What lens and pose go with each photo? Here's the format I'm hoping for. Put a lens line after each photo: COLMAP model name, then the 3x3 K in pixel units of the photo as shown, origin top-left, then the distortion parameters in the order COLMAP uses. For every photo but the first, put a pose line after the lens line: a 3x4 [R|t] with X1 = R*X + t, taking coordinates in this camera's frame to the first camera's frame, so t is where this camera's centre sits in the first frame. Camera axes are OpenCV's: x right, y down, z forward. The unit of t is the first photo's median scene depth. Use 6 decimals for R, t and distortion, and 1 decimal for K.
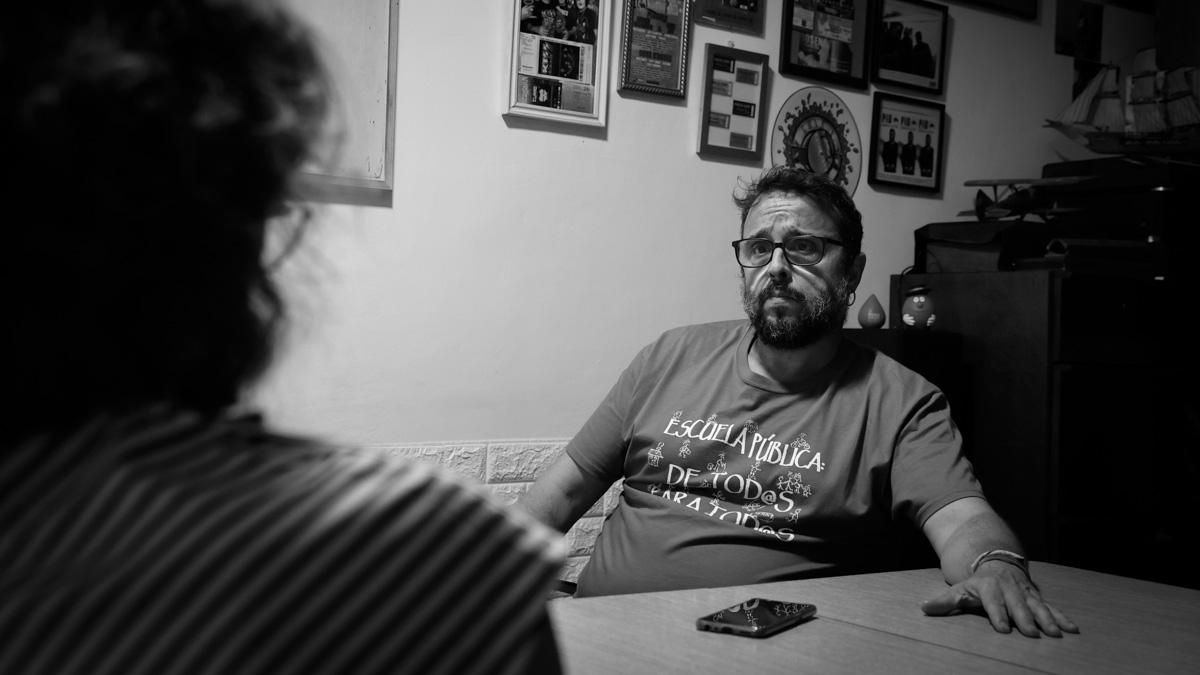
lens RADIAL K [[1677.4, 0, 600.0], [0, 1677.4, 337.5], [0, 0, 1]] dist [0.328205, 0.002689]
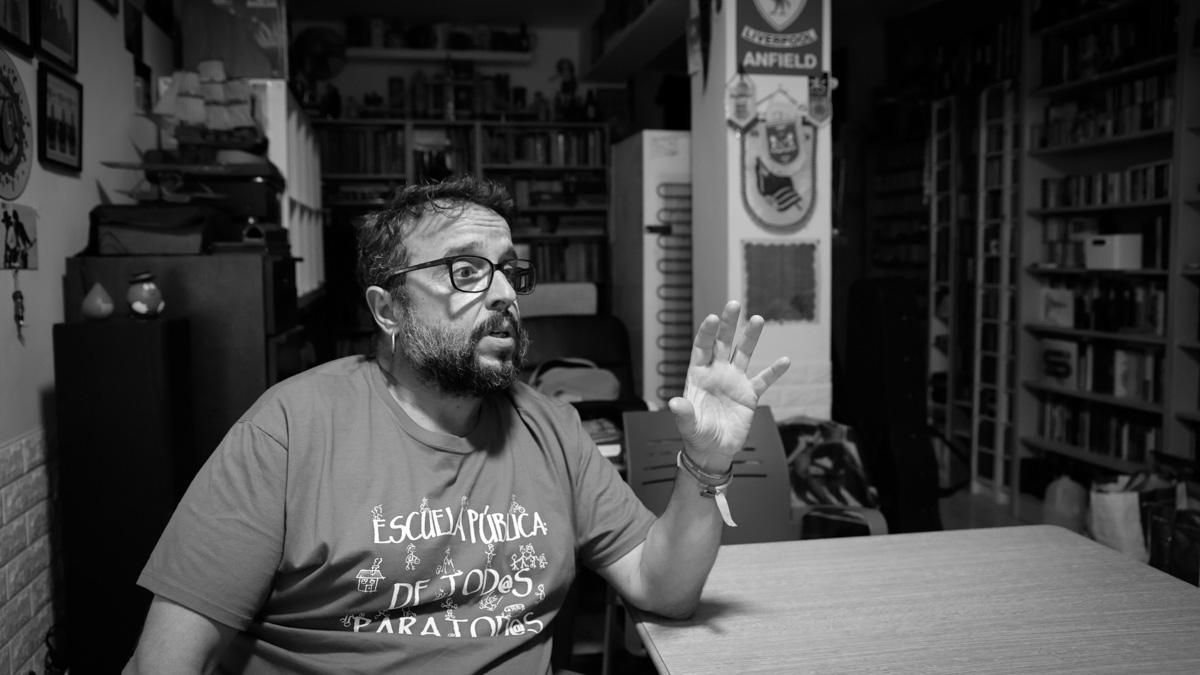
lens RADIAL K [[940.1, 0, 600.0], [0, 940.1, 337.5], [0, 0, 1]] dist [0.000516, -0.000079]
pose [[0.446727, -0.121715, 0.886352, -0.192597], [0.029215, 0.992159, 0.121521, -0.055042], [-0.894193, -0.028392, 0.446780, 0.558606]]
